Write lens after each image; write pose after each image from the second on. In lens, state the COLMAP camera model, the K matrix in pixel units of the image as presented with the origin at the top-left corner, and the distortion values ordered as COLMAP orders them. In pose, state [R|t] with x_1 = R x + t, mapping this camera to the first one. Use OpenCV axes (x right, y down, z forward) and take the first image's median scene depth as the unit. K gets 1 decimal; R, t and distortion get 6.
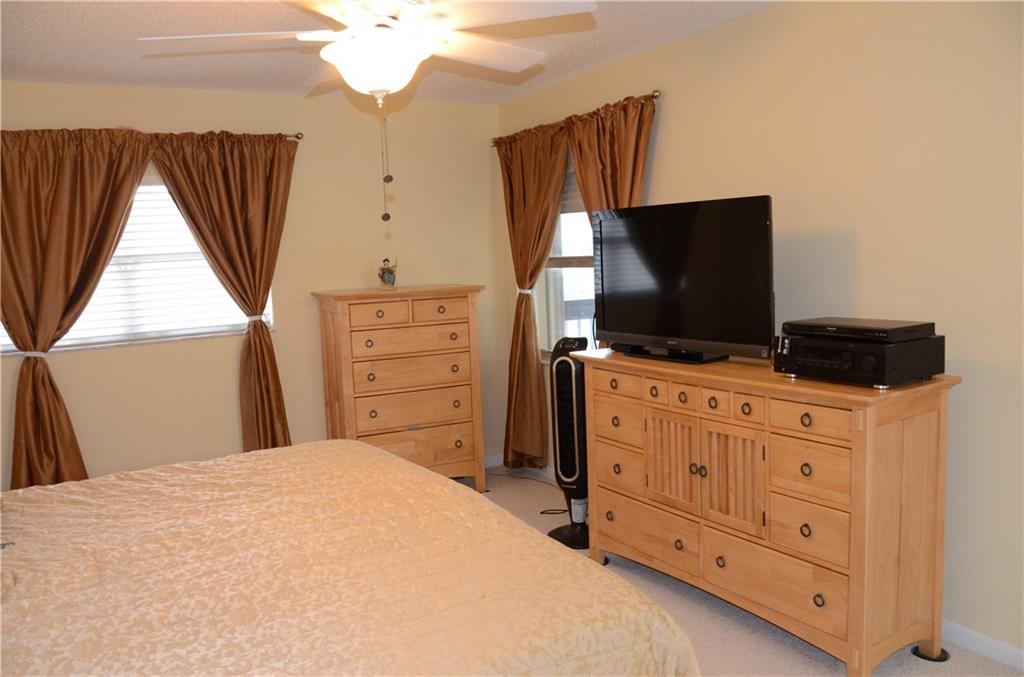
lens RADIAL K [[801.3, 0, 512.5], [0, 801.3, 354.0], [0, 0, 1]] dist [-0.172191, 0.139695]
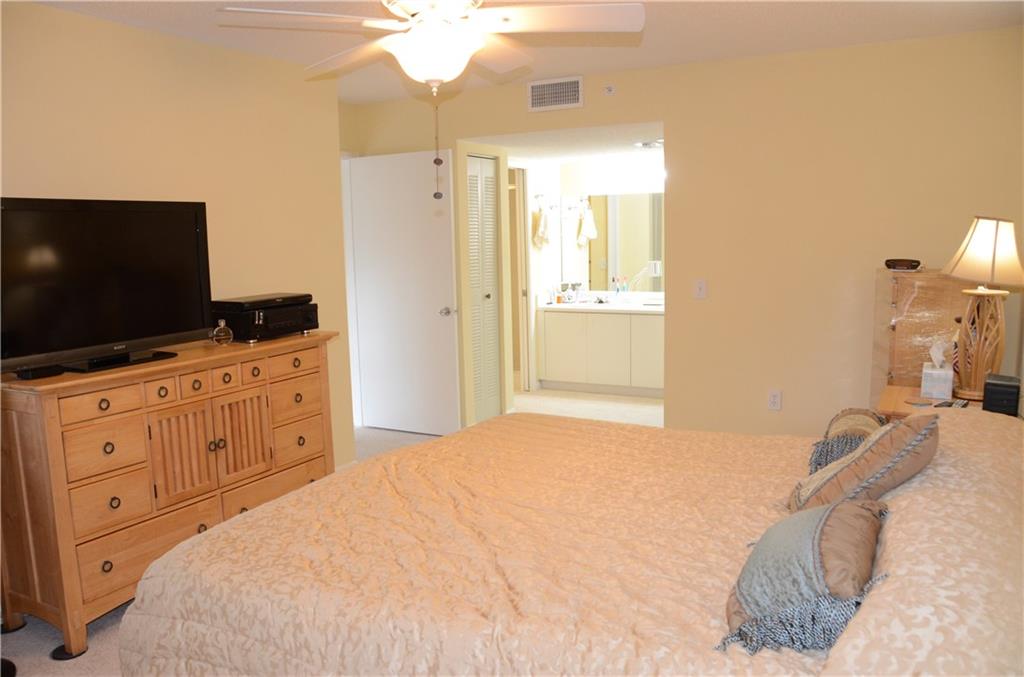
lens RADIAL K [[801.3, 0, 512.5], [0, 801.3, 354.0], [0, 0, 1]] dist [-0.172191, 0.139695]
pose [[-0.521418, -0.071610, 0.850291, -0.917755], [0.147353, 0.973946, 0.172384, -0.106611], [-0.840482, 0.215177, -0.497281, 1.194122]]
